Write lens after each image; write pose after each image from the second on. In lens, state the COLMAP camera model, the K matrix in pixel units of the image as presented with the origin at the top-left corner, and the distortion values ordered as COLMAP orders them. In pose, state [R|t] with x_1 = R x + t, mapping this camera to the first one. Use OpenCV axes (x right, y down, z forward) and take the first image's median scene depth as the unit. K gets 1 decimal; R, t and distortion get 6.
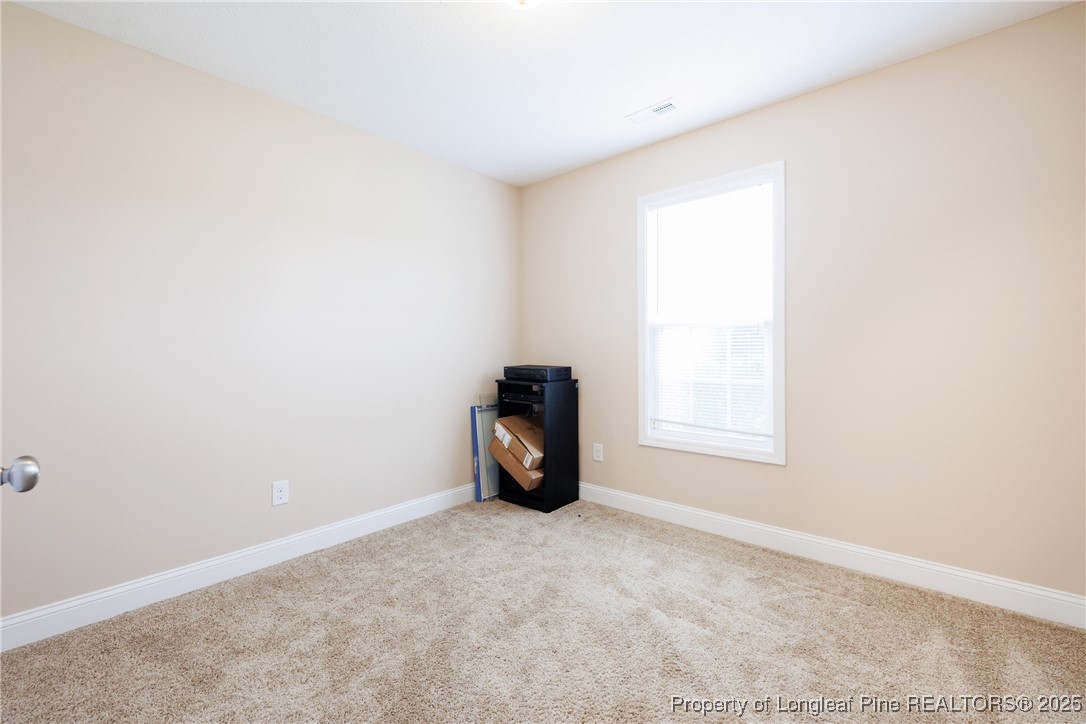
lens RADIAL K [[471.8, 0, 543.0], [0, 471.8, 362.0], [0, 0, 1]] dist [0.001419, -0.000011]
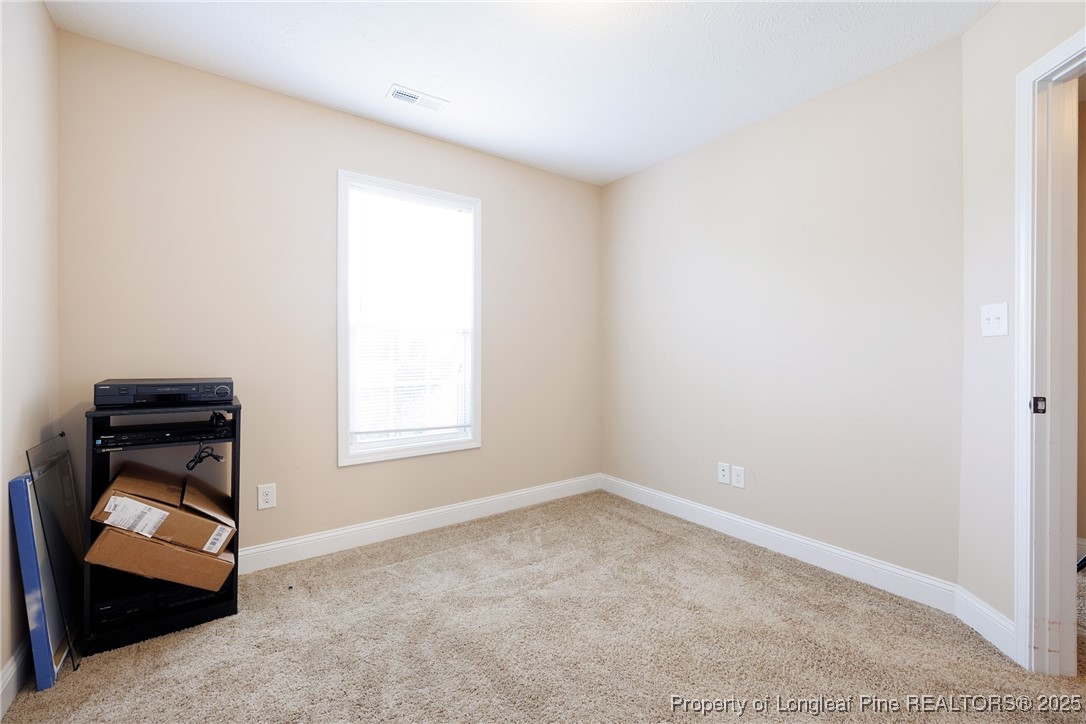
lens RADIAL K [[467.6, 0, 540.9], [0, 467.6, 352.9], [0, 0, 1]] dist [-0.000653, -0.000048]
pose [[0.192646, 0.001092, 0.981268, -0.543143], [0.015853, 0.999865, -0.004226, -0.015279], [-0.981140, 0.016370, 0.192603, 0.502896]]
